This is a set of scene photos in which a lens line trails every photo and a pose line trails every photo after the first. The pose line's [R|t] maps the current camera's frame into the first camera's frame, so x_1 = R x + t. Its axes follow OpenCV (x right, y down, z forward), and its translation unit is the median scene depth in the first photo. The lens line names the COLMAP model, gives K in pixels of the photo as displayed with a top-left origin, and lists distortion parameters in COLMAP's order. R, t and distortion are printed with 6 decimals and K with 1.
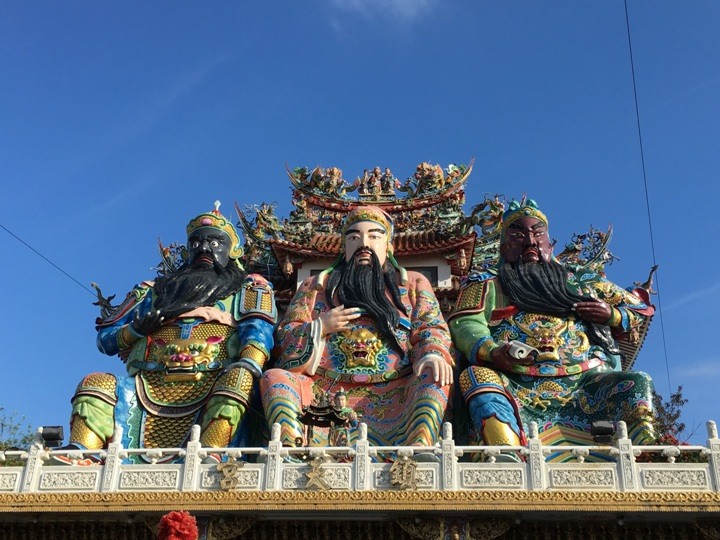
lens RADIAL K [[843.0, 0, 360.0], [0, 843.0, 270.0], [0, 0, 1]] dist [0.070132, -0.028983]
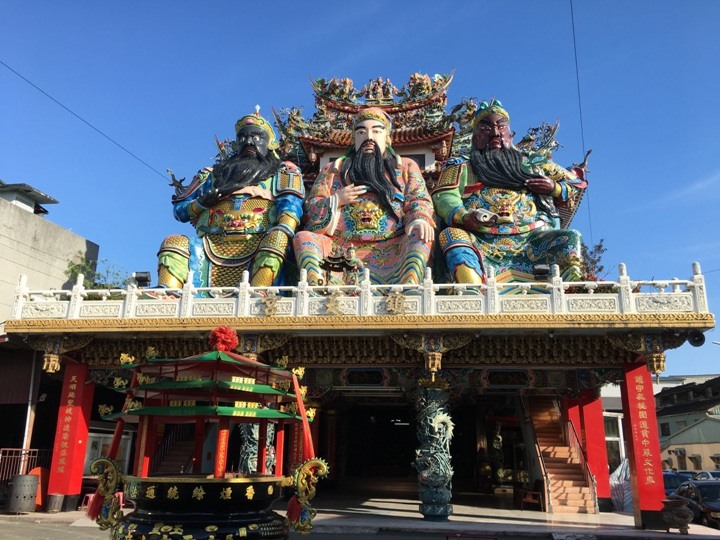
lens RADIAL K [[615.1, 0, 360.0], [0, 615.1, 270.0], [0, 0, 1]] dist [0.085663, -0.122863]
pose [[0.999751, -0.009311, -0.020285, 0.009423], [0.012684, 0.984827, 0.173078, 0.007247], [0.018366, -0.173292, 0.984699, 0.009912]]
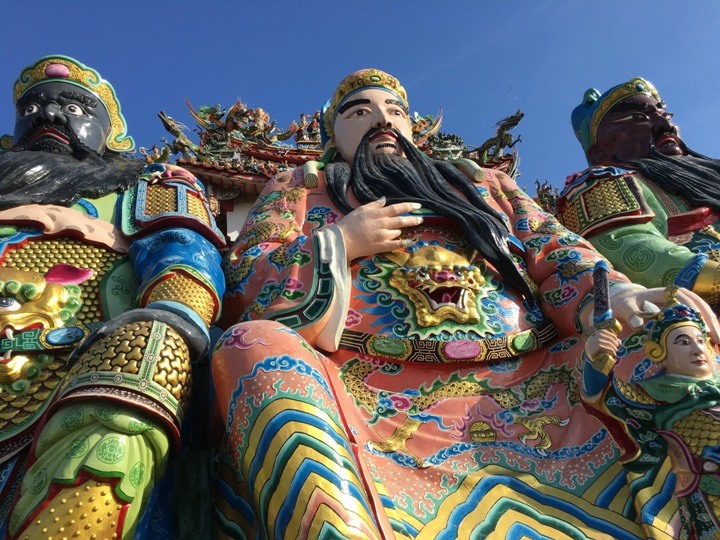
lens RADIAL K [[615.1, 0, 360.0], [0, 615.1, 270.0], [0, 0, 1]] dist [0.085663, -0.122863]
pose [[0.965306, 0.005479, 0.261065, -0.120159], [0.030858, 0.990381, -0.134884, 0.125660], [-0.259292, 0.138260, 0.955851, 0.706194]]
